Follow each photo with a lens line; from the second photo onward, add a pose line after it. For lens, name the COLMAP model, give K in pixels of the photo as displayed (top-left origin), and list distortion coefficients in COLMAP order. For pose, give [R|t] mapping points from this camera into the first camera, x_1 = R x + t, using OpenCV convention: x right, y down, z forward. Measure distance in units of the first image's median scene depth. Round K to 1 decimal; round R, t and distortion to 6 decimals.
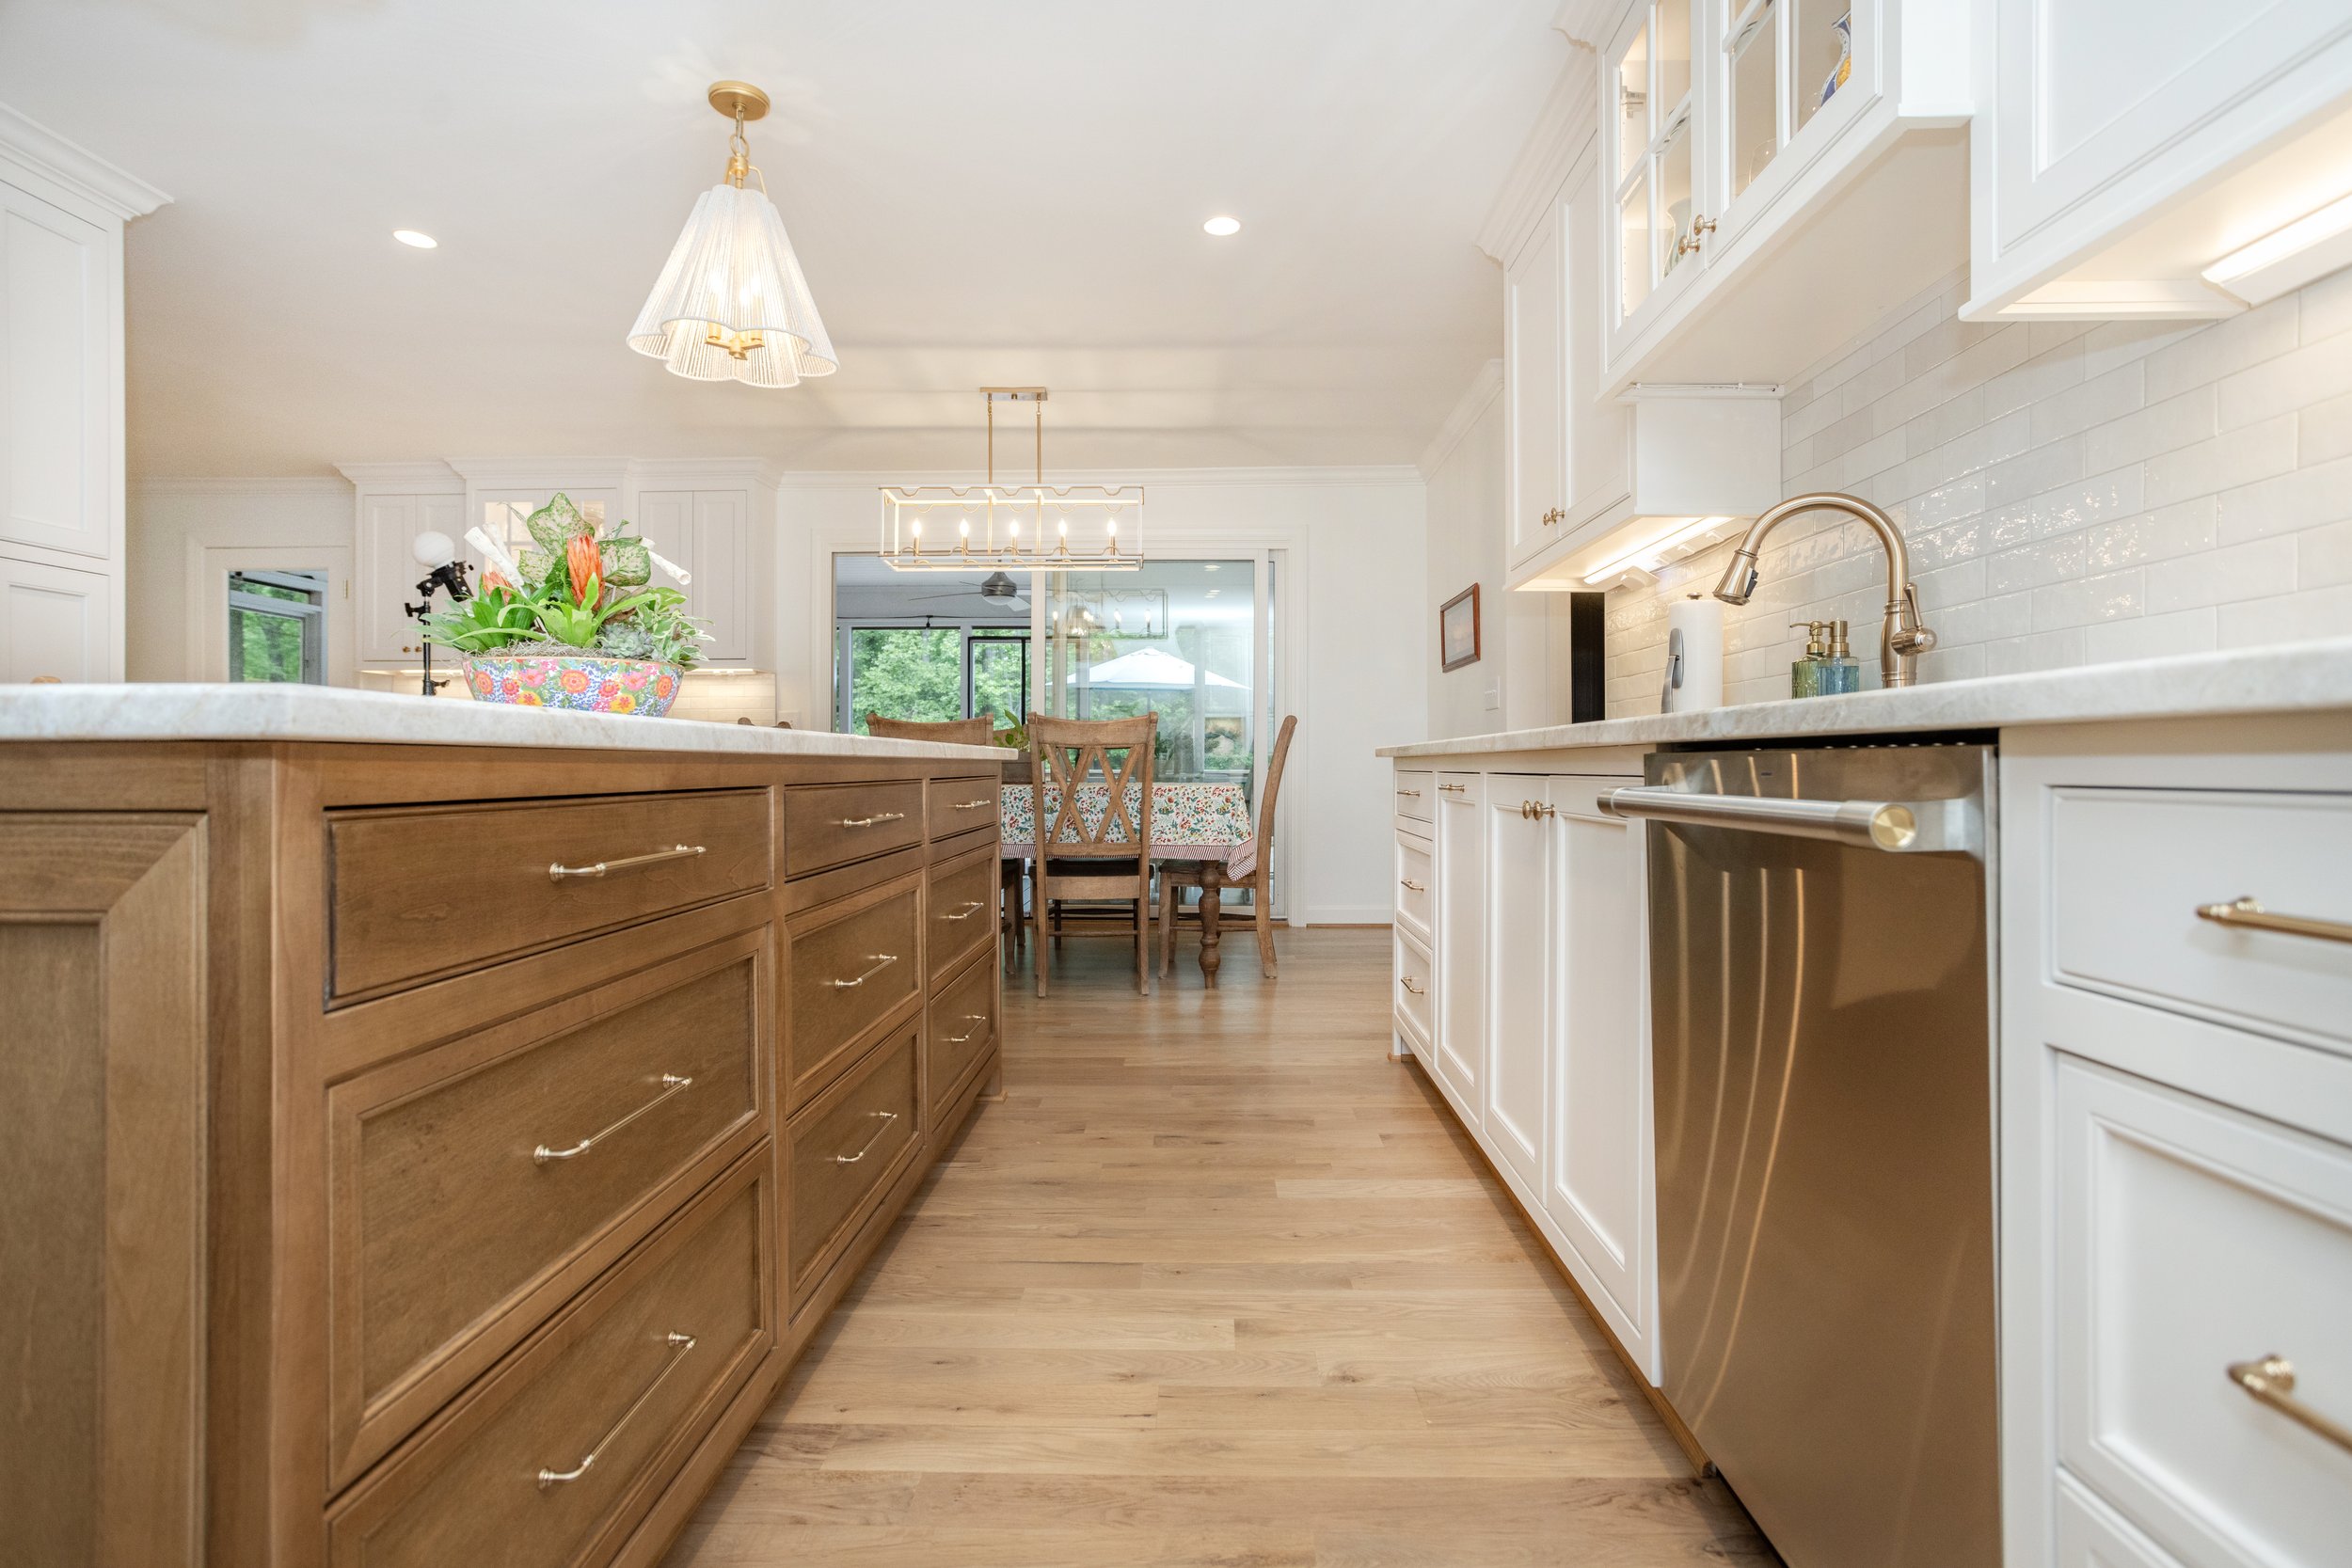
lens RADIAL K [[1171.5, 0, 1174.1], [0, 1171.5, 758.9], [0, 0, 1]] dist [-0.044500, 0.033852]
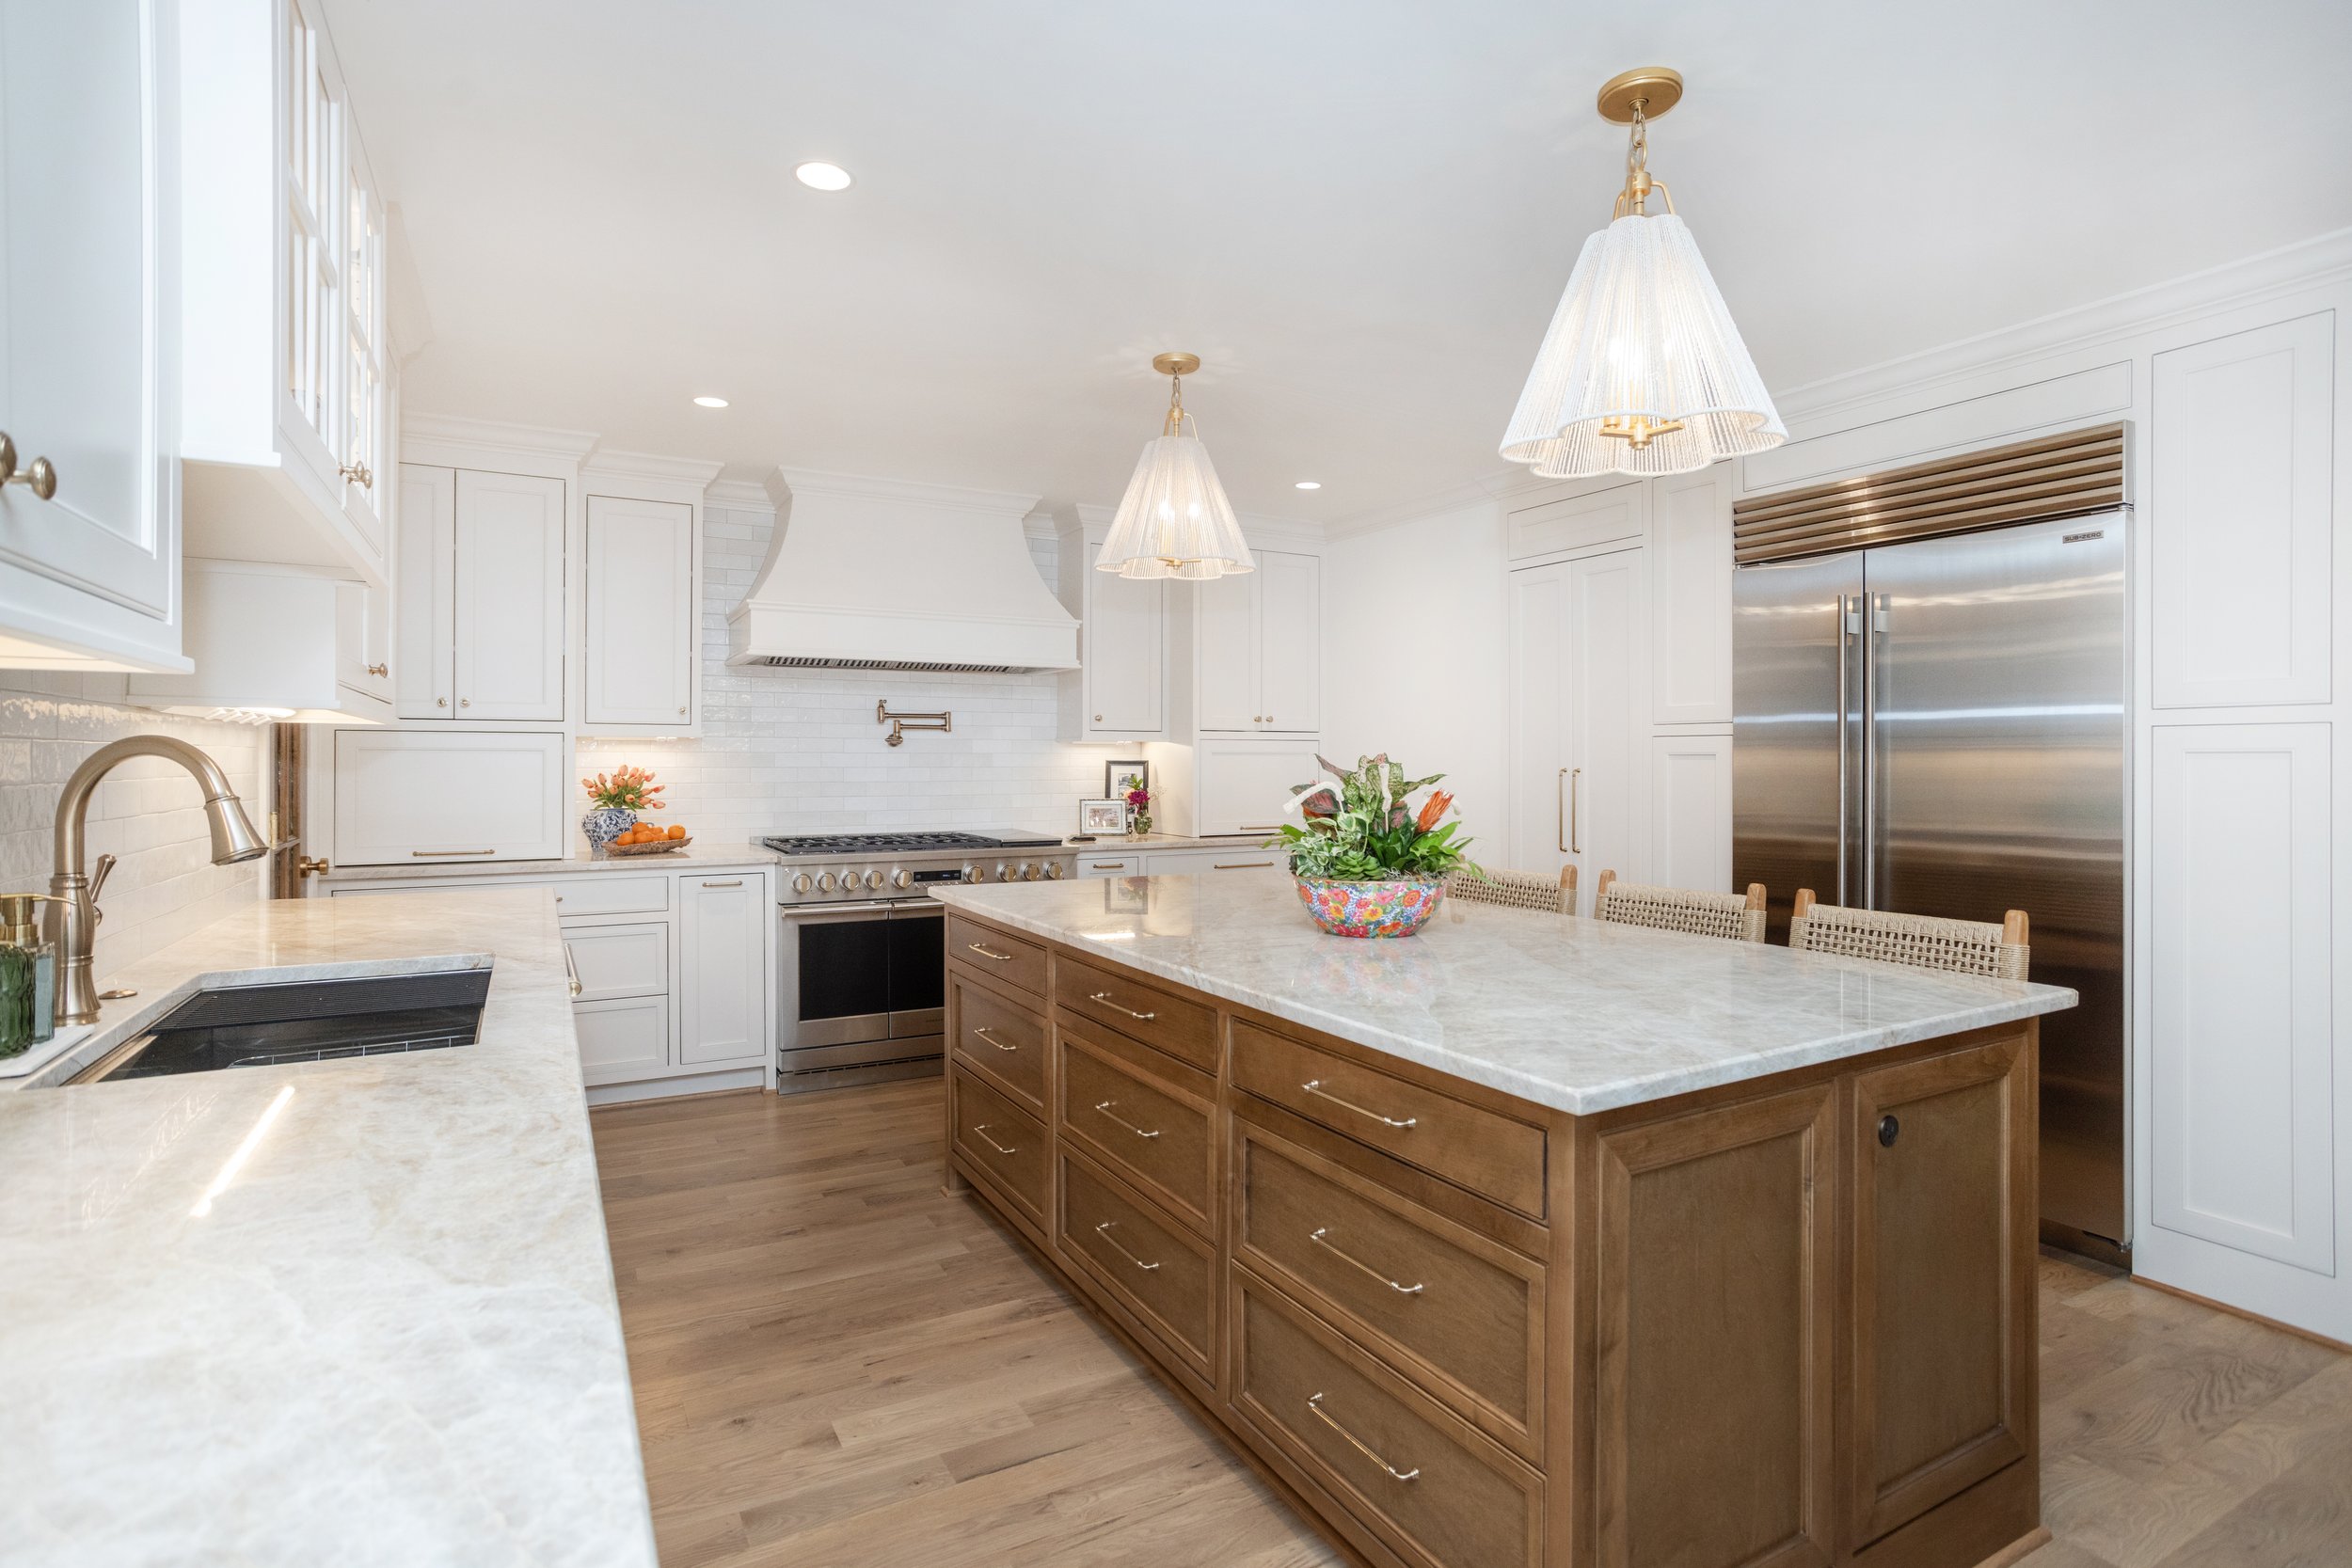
lens RADIAL K [[1171.5, 0, 1174.1], [0, 1171.5, 758.9], [0, 0, 1]] dist [-0.044500, 0.033852]
pose [[-0.860517, 0.002157, -0.509418, 0.352166], [0.004159, 0.999987, -0.002790, -0.215834], [0.509406, -0.004519, -0.860515, 2.139487]]
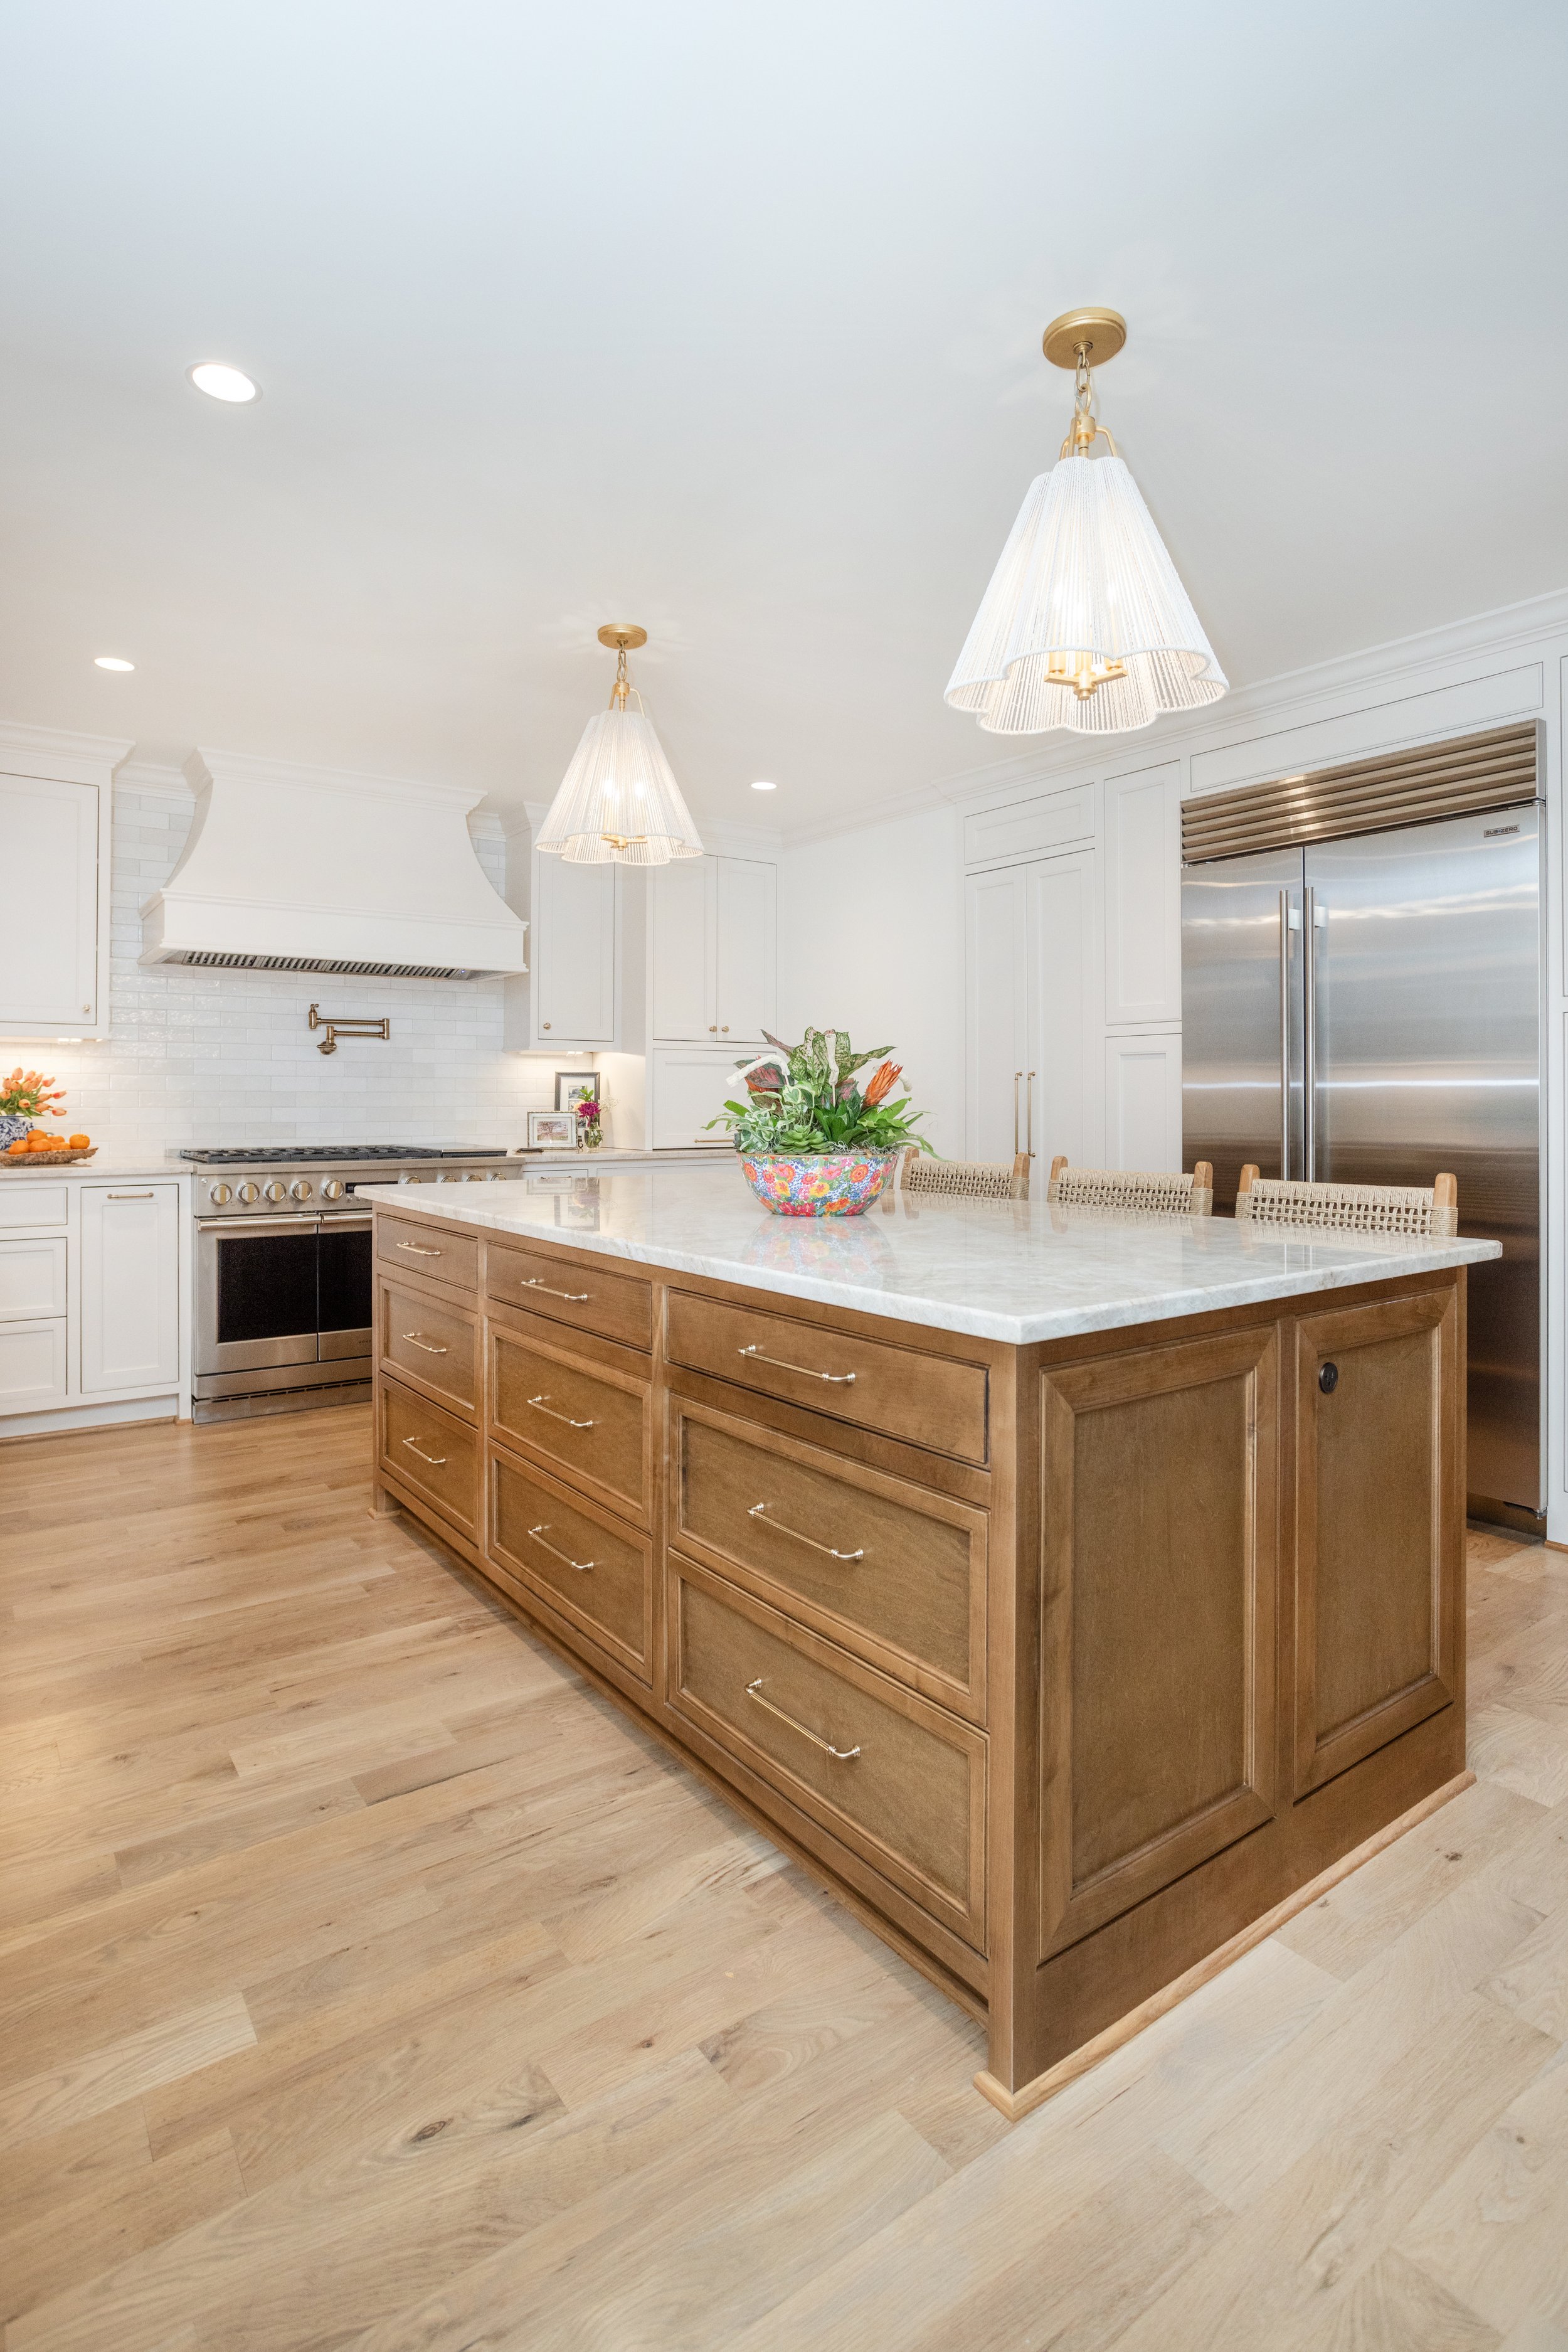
lens RADIAL K [[1189.0, 0, 771.8], [0, 1189.0, 1092.9], [0, 0, 1]] dist [-0.048269, 0.035127]
pose [[-0.798463, -0.001664, -0.602041, 0.304265], [0.005228, 0.999939, -0.009698, -0.138386], [0.602021, -0.010891, -0.798406, 2.114951]]
